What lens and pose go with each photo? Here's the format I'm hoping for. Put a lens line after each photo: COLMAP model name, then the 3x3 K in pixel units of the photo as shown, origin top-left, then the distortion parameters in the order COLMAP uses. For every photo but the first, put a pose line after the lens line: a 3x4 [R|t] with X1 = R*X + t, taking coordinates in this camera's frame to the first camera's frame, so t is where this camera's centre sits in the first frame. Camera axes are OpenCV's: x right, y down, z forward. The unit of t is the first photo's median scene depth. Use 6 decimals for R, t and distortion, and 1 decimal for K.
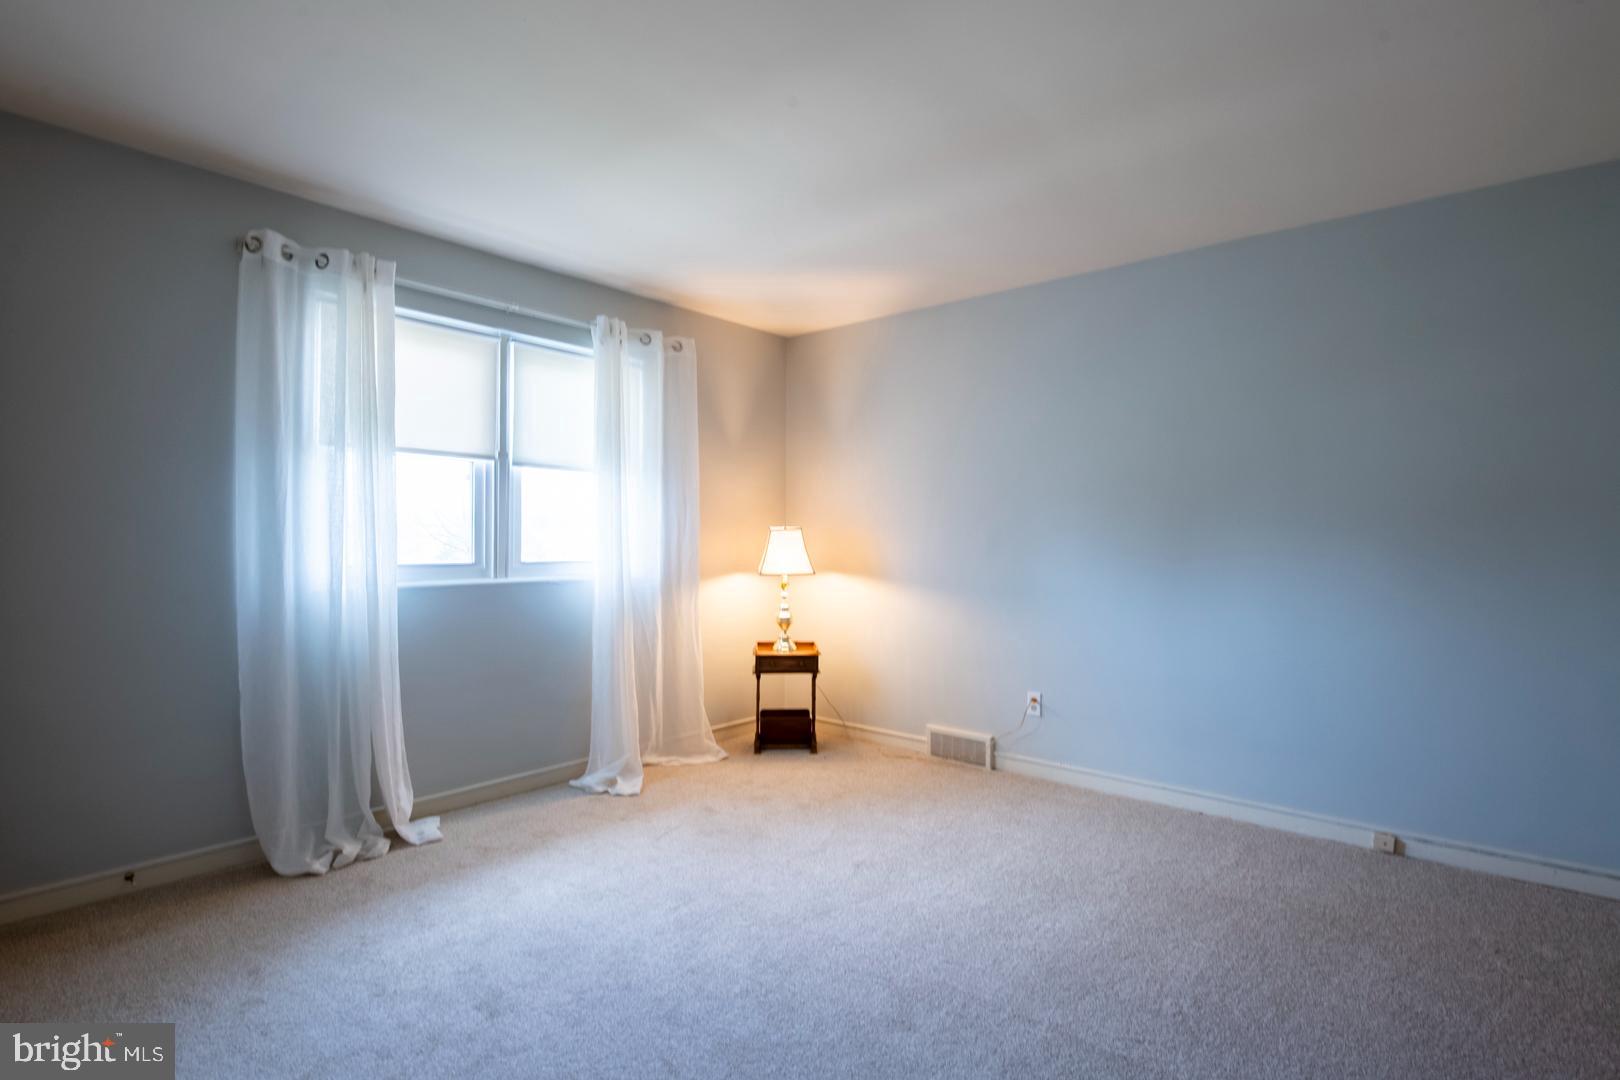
lens RADIAL K [[795.4, 0, 809.8], [0, 795.4, 539.6], [0, 0, 1]] dist [-0.000683, -0.000190]
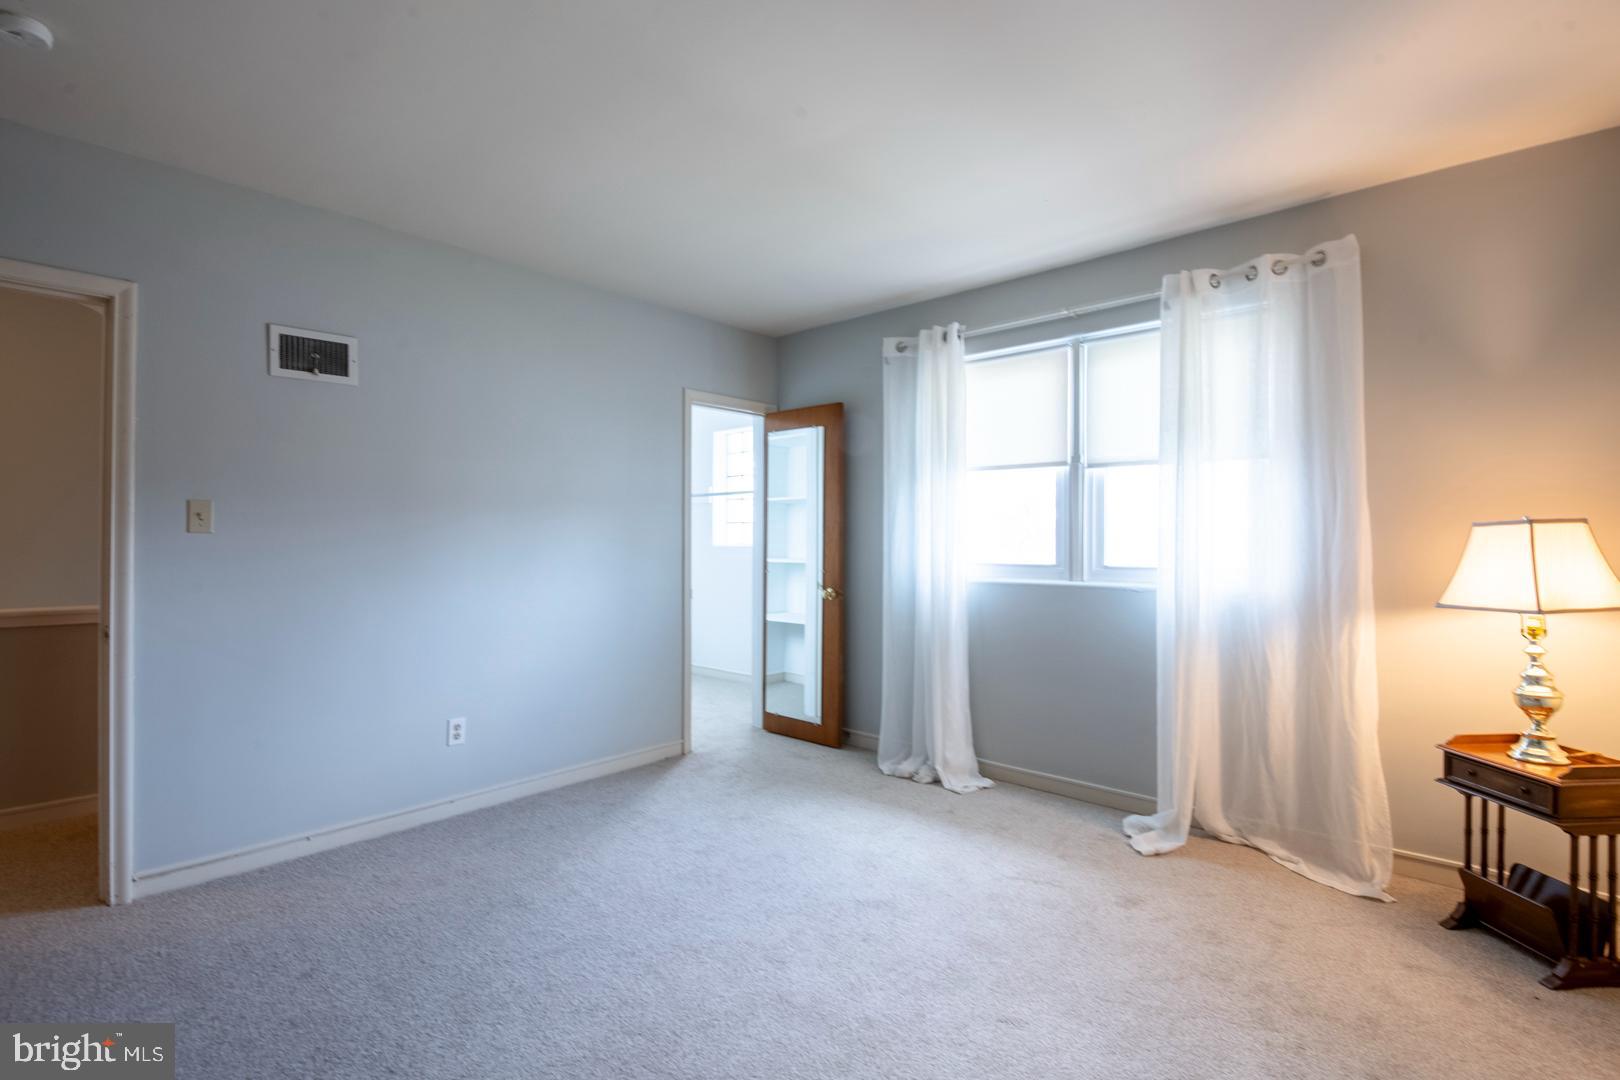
lens RADIAL K [[750.2, 0, 809.7], [0, 750.2, 538.7], [0, 0, 1]] dist [-0.011976, -0.001026]
pose [[-0.035570, -0.004853, -0.999355, 0.566339], [0.001666, 0.999987, -0.004915, -0.001296], [0.999366, -0.001839, -0.035561, 0.686875]]
